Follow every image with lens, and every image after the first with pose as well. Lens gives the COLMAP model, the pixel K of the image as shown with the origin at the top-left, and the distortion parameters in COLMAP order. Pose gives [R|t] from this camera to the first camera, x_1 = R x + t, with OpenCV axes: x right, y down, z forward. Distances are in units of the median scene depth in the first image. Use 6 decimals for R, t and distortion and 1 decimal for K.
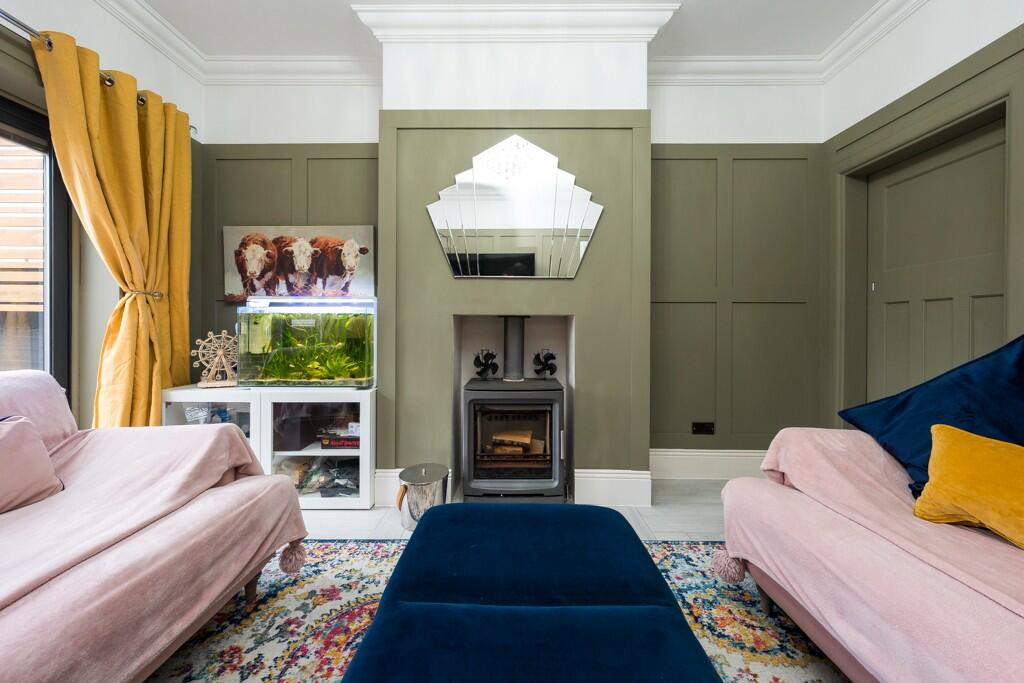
lens RADIAL K [[355.9, 0, 512.0], [0, 355.9, 326.9], [0, 0, 1]] dist [-0.021126, 0.004516]
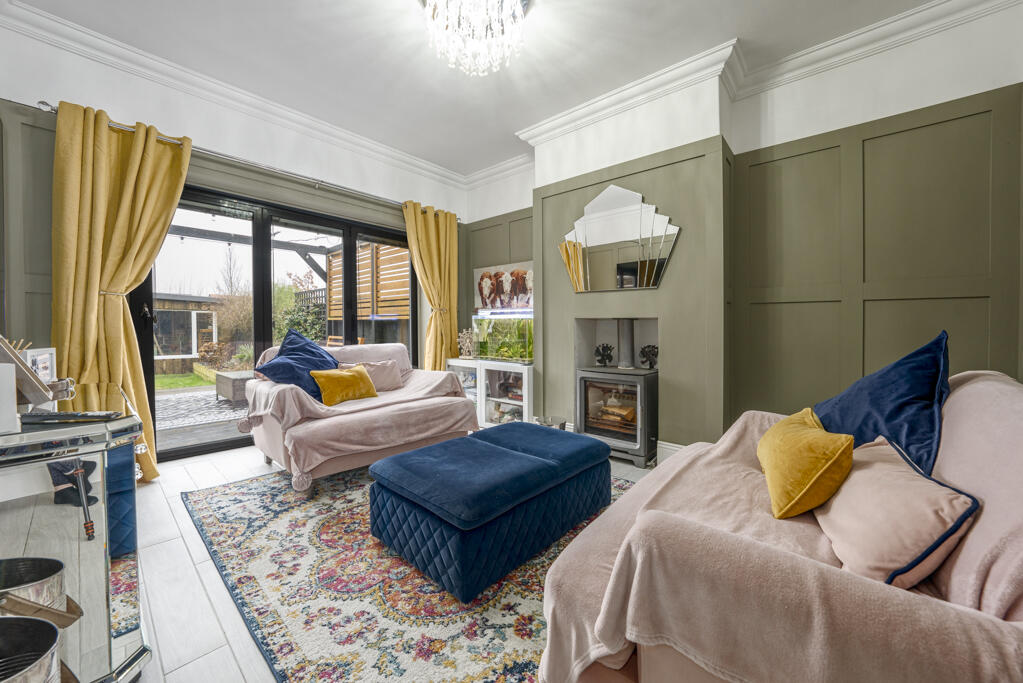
lens RADIAL K [[355.5, 0, 518.6], [0, 355.5, 332.6], [0, 0, 1]] dist [-0.021126, 0.004516]
pose [[0.770381, 0.013479, -0.637442, 0.546826], [-0.003435, 0.999850, 0.016991, -0.000696], [0.637575, -0.010900, 0.770311, -0.252503]]
